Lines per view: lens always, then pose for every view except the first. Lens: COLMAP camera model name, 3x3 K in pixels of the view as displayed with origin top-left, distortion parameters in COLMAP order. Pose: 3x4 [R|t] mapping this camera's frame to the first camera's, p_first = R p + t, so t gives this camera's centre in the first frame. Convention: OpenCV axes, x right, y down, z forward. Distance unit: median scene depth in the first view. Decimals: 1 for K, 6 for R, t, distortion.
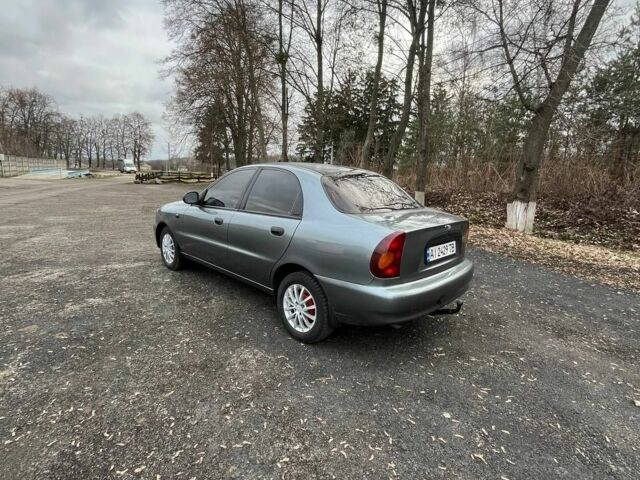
lens RADIAL K [[346.0, 0, 319.4], [0, 346.0, 237.5], [0, 0, 1]] dist [-0.003941, 0.000579]
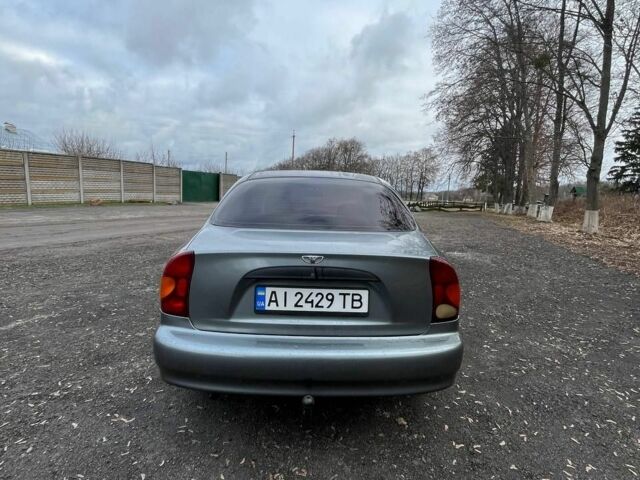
lens RADIAL K [[348.0, 0, 320.0], [0, 348.0, 240.0], [0, 0, 1]] dist [0.001849, -0.000069]
pose [[0.723782, 0.076415, -0.685784, 0.045306], [-0.130018, 0.991150, -0.026781, -0.002693], [0.677669, 0.108548, 0.727312, 0.035636]]
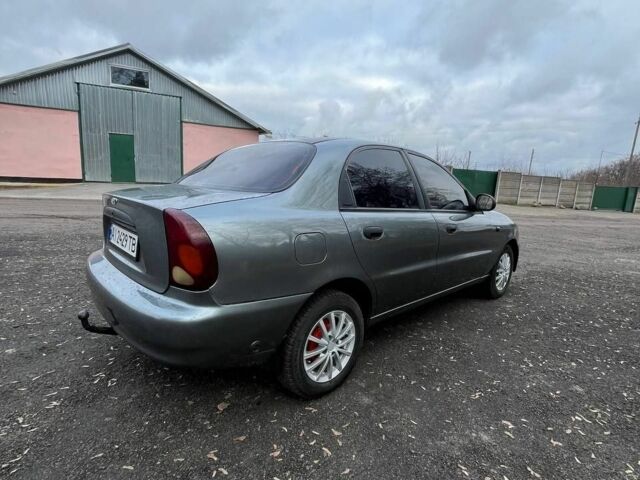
lens RADIAL K [[346.0, 0, 319.4], [0, 346.0, 237.5], [0, 0, 1]] dist [-0.003941, 0.000579]
pose [[-0.032885, 0.116475, -0.992649, 0.060123], [-0.235563, 0.964303, 0.120953, -0.007914], [0.971303, 0.237809, -0.004274, 0.083452]]
